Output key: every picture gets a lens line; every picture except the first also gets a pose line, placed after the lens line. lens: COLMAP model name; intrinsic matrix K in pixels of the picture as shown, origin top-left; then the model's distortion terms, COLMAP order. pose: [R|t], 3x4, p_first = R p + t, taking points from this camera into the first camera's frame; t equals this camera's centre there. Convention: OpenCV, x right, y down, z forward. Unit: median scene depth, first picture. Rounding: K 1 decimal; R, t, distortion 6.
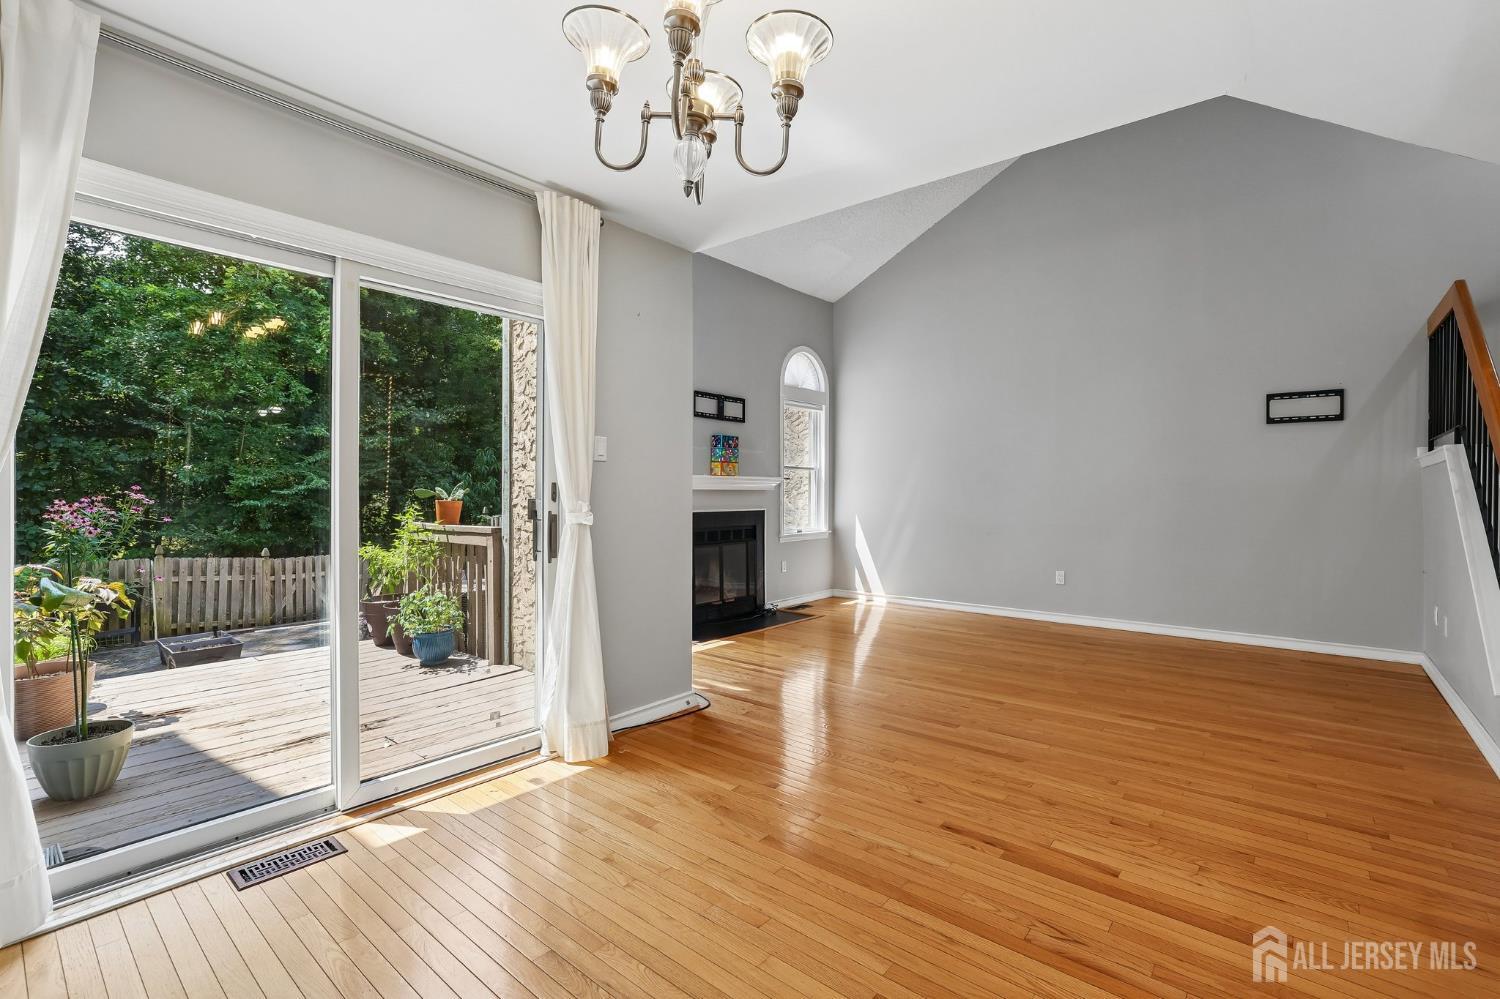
lens RADIAL K [[677.9, 0, 733.8], [0, 677.9, 492.8], [0, 0, 1]] dist [-0.029419, 0.013787]
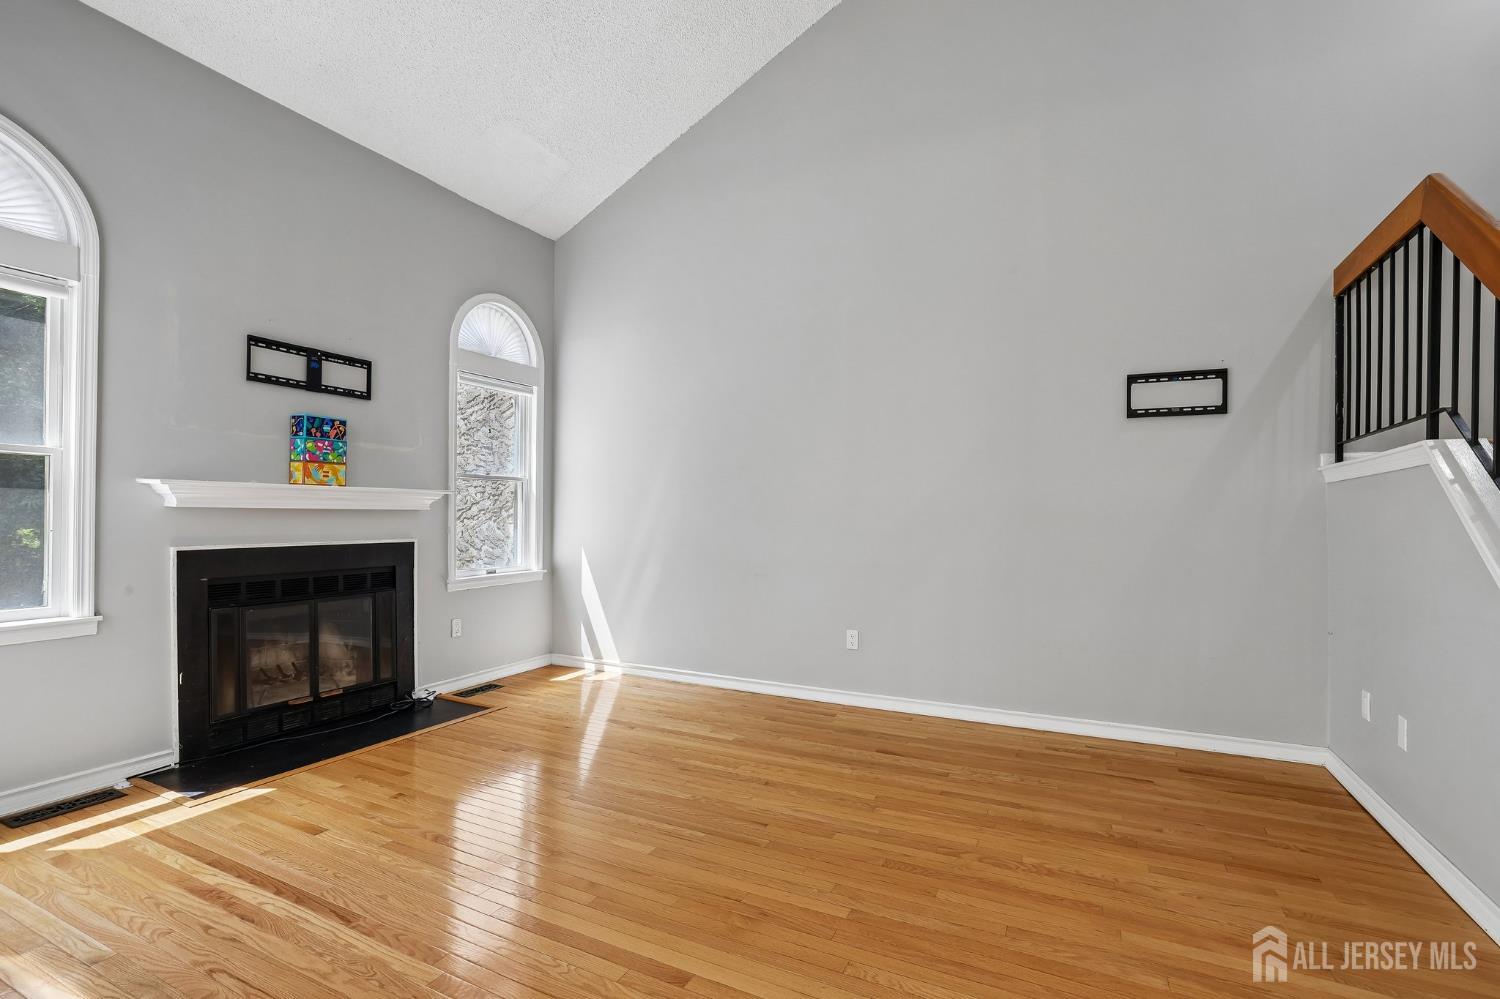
lens RADIAL K [[677.9, 0, 721.8], [0, 677.9, 511.4], [0, 0, 1]] dist [-0.029419, 0.013787]
pose [[0.977200, 0.005616, 0.212248, 0.203857], [-0.004969, 0.999981, -0.003580, -0.001892], [-0.212265, 0.002443, 0.977209, 0.346940]]
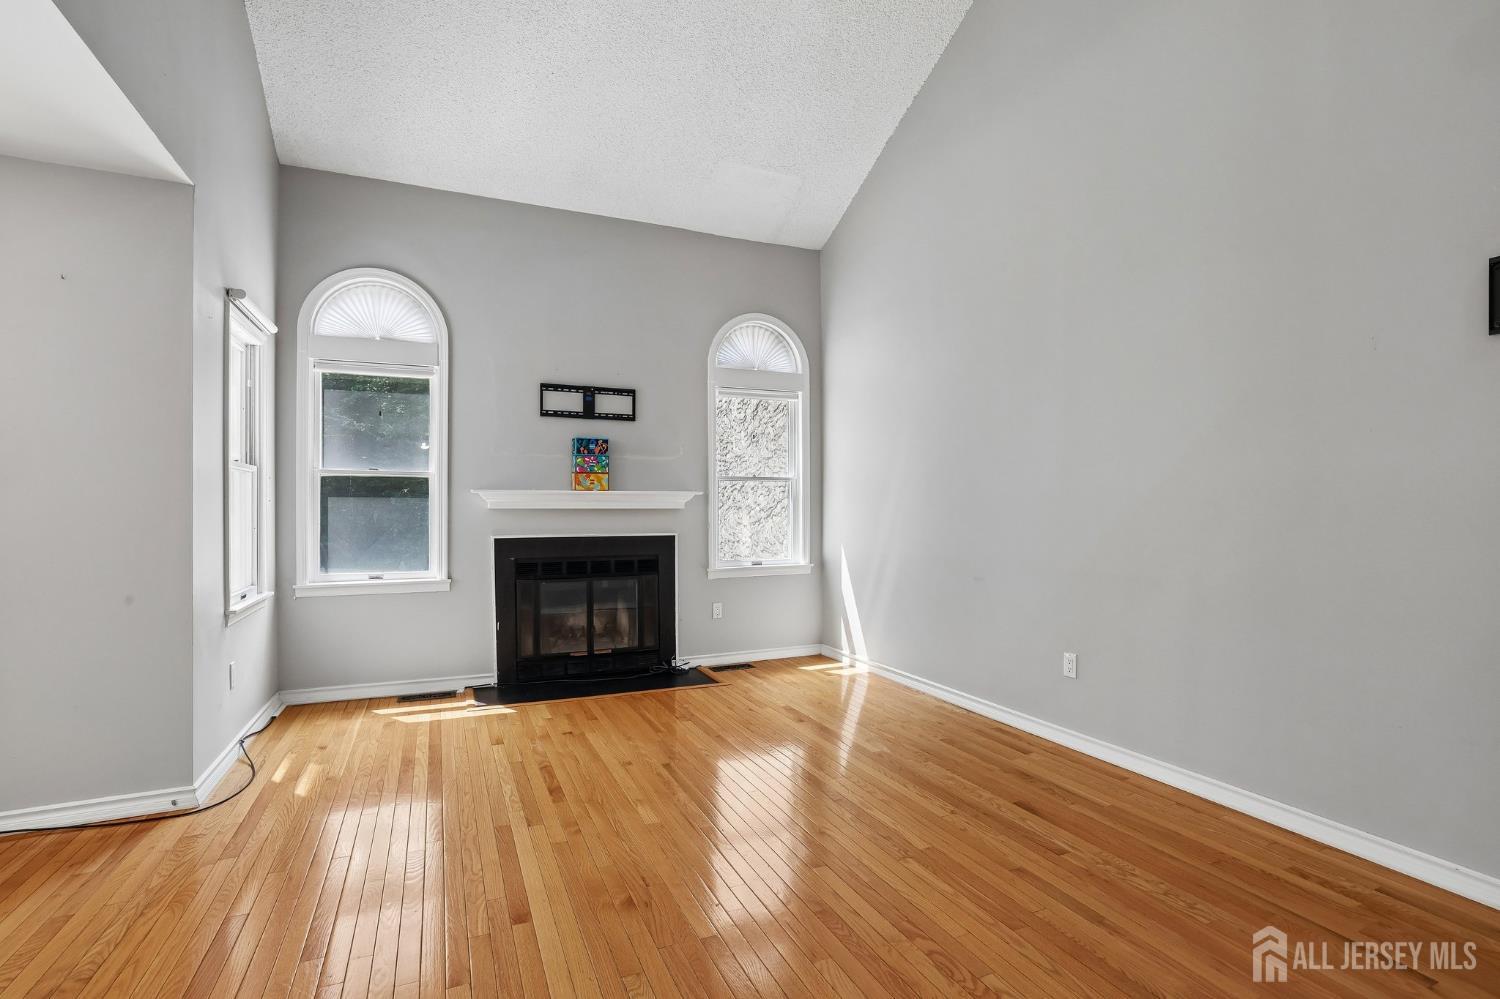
lens RADIAL K [[677.9, 0, 773.0], [0, 677.9, 510.8], [0, 0, 1]] dist [-0.029419, 0.013787]
pose [[0.895233, -0.005024, -0.445570, 0.509418], [0.004649, 0.999987, -0.001935, 0.000482], [0.445574, -0.000339, 0.895245, 0.396565]]
